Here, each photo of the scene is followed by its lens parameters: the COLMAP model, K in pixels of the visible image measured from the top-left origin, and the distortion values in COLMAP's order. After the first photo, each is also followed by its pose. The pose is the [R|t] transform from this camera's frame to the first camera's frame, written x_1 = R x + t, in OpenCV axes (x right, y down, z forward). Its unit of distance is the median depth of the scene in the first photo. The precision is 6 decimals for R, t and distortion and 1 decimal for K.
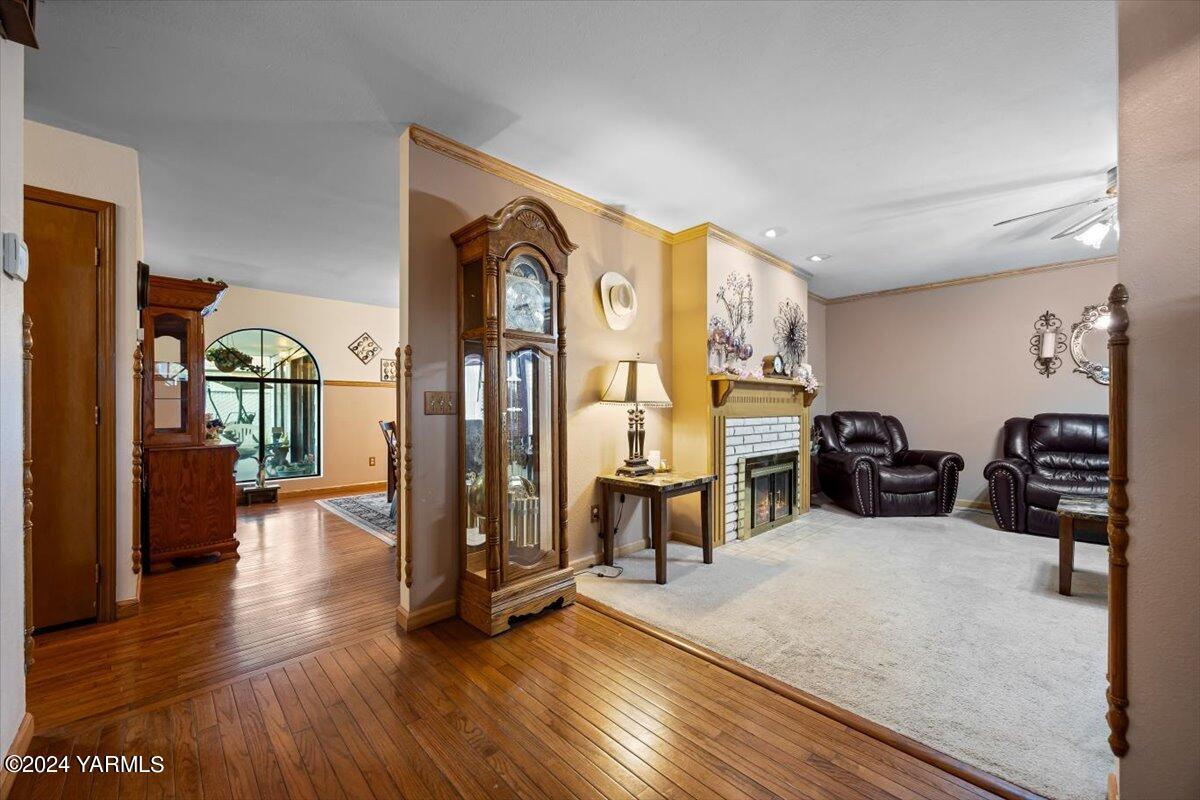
lens RADIAL K [[459.4, 0, 623.0], [0, 459.4, 409.6], [0, 0, 1]] dist [0.000549, 0.000046]
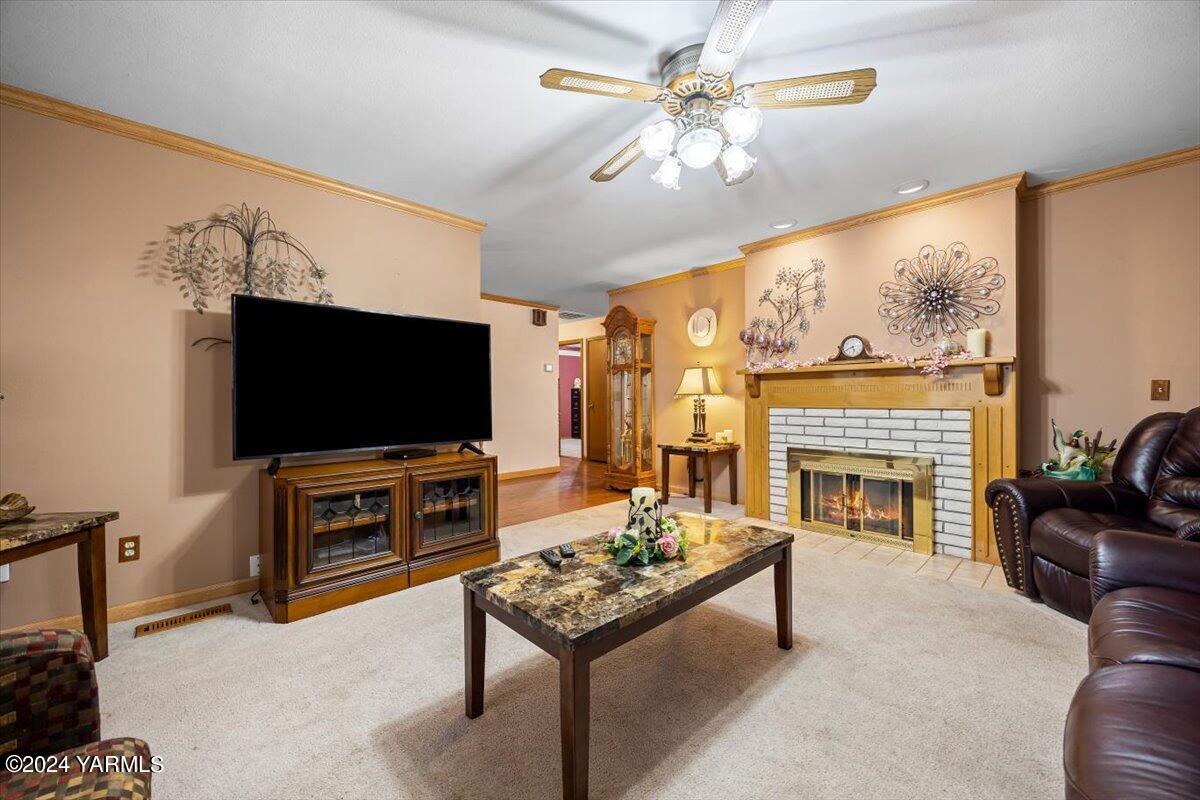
lens RADIAL K [[459.4, 0, 603.8], [0, 459.4, 400.0], [0, 0, 1]] dist [0.000549, 0.000046]
pose [[-0.010633, 0.000843, -0.999943, 1.320123], [-0.006459, 0.999979, 0.000912, 0.002568], [0.999923, 0.006468, -0.010627, 0.608388]]
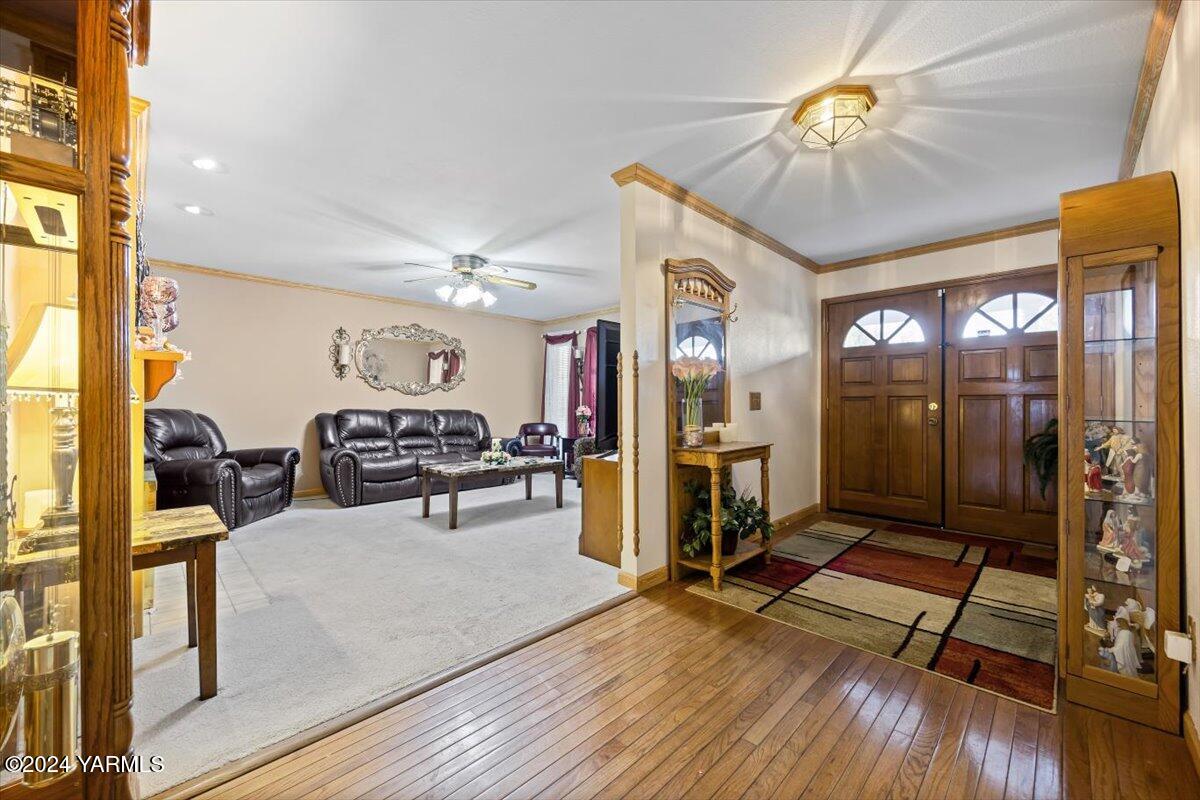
lens RADIAL K [[459.4, 0, 595.7], [0, 459.4, 402.9], [0, 0, 1]] dist [0.000549, 0.000046]
pose [[0.013360, 0.004954, 0.999898, -0.377823], [0.001050, 0.999987, -0.004968, -0.001486], [-0.999910, 0.001116, 0.013354, 0.358371]]
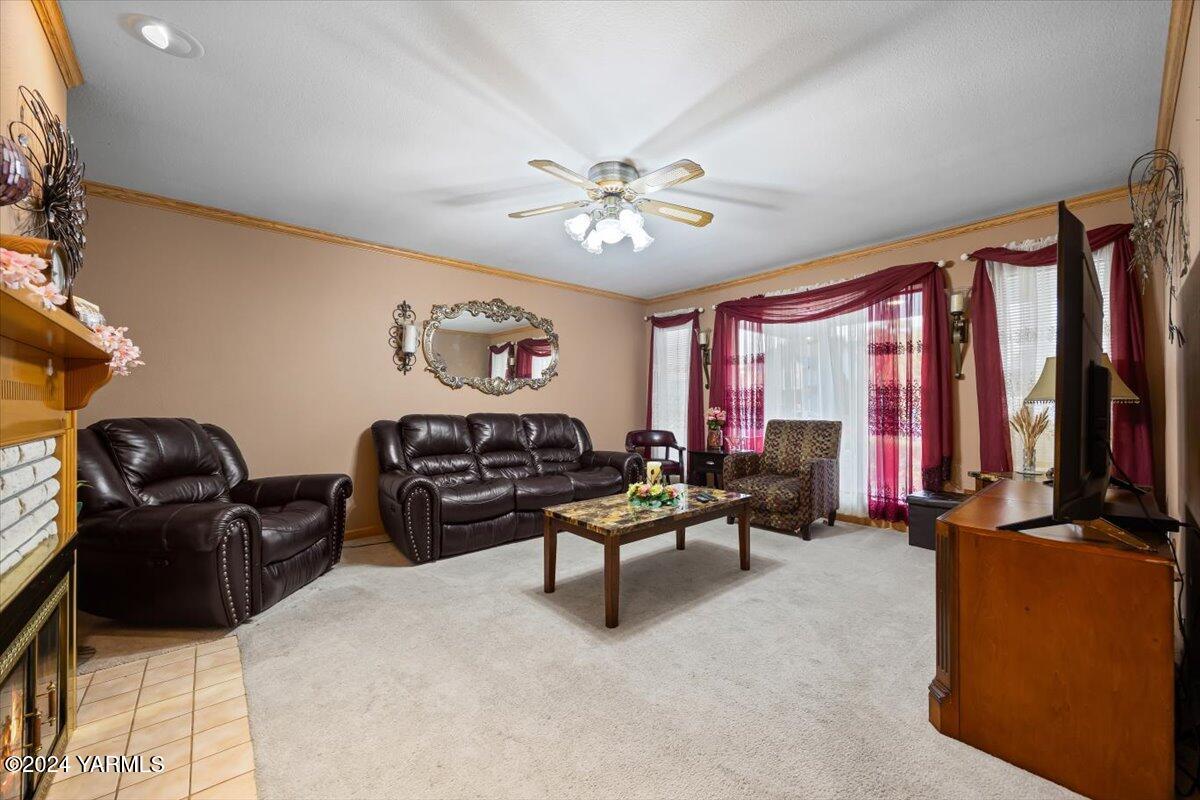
lens RADIAL K [[459.4, 0, 599.1], [0, 459.4, 403.8], [0, 0, 1]] dist [0.000549, 0.000046]
pose [[0.083427, 0.002154, 0.996512, 0.068780], [0.007733, 0.999966, -0.002808, -0.008748], [-0.996484, 0.007940, 0.083407, 0.663011]]
